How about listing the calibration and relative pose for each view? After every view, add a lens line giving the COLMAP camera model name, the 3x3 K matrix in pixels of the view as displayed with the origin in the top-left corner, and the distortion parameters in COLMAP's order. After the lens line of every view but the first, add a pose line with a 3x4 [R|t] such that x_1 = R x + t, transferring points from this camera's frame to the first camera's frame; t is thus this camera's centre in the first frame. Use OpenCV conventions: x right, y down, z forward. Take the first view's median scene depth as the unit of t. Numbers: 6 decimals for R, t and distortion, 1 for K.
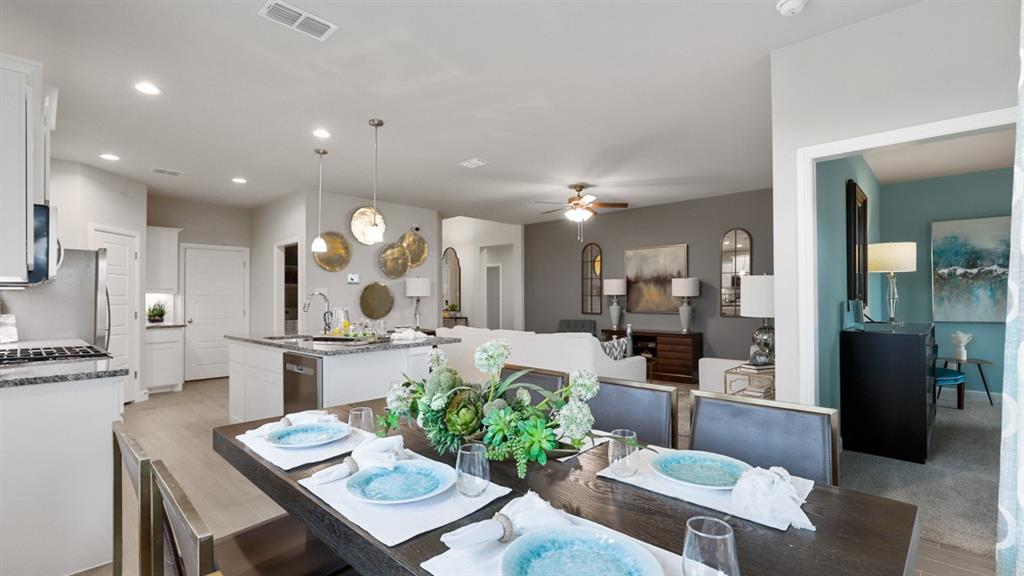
lens RADIAL K [[463.7, 0, 512.3], [0, 463.7, 292.4], [0, 0, 1]] dist [0.000183, -0.000217]
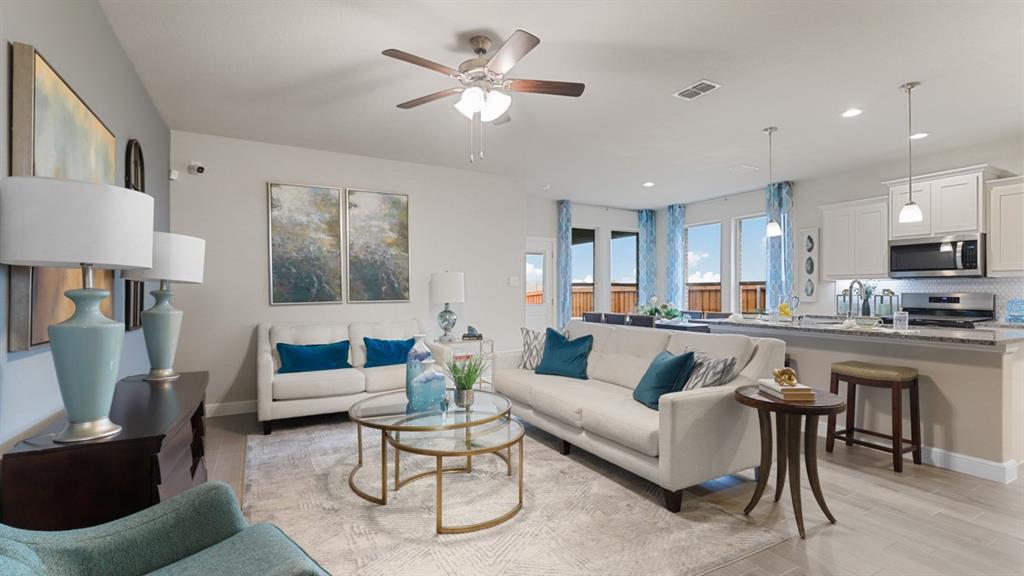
lens RADIAL K [[463.7, 0, 512.3], [0, 463.7, 292.4], [0, 0, 1]] dist [0.000183, -0.000217]
pose [[-0.951386, 0.004373, 0.307971, -0.021910], [0.000970, 0.999937, -0.011201, 0.021125], [-0.308001, -0.010358, -0.951330, 1.307694]]
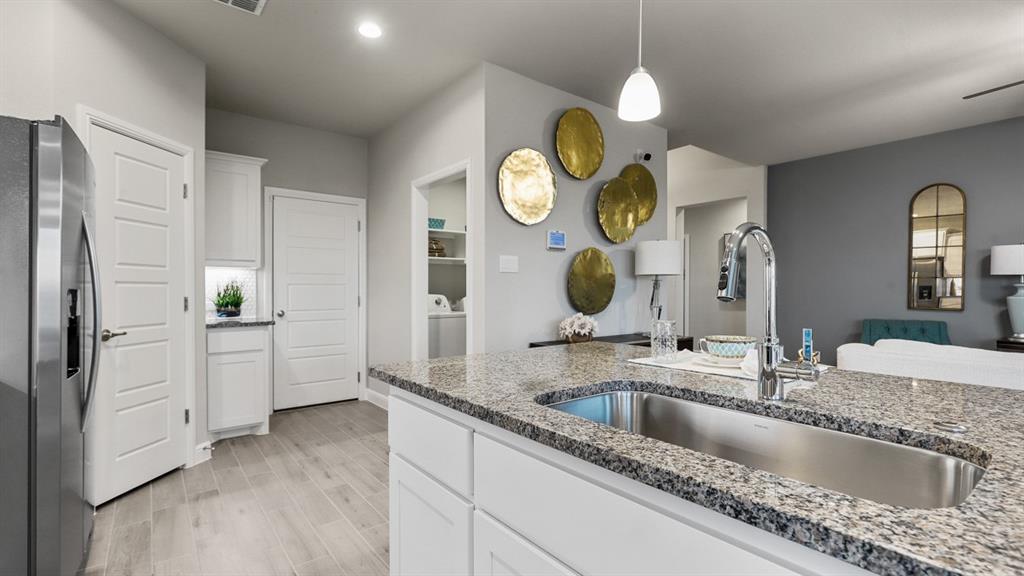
lens RADIAL K [[463.7, 0, 512.3], [0, 463.7, 292.4], [0, 0, 1]] dist [0.000183, -0.000217]
pose [[0.989169, 0.007538, -0.146585, -0.313677], [-0.004645, 0.999788, 0.020067, 0.020078], [0.146705, -0.019169, 0.988995, 0.455427]]
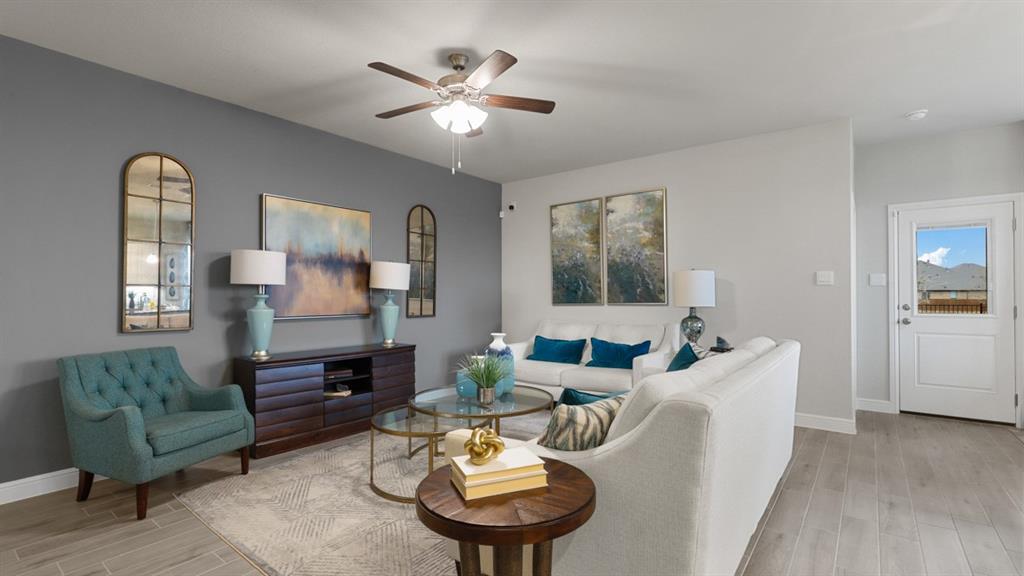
lens RADIAL K [[463.8, 0, 512.0], [0, 463.8, 288.0], [0, 0, 1]] dist [-0.001438, -0.000657]
pose [[-0.097680, 0.019834, 0.995020, -0.312841], [-0.008116, 0.999752, -0.020725, 0.018645], [-0.995185, -0.010100, -0.097495, 0.910466]]
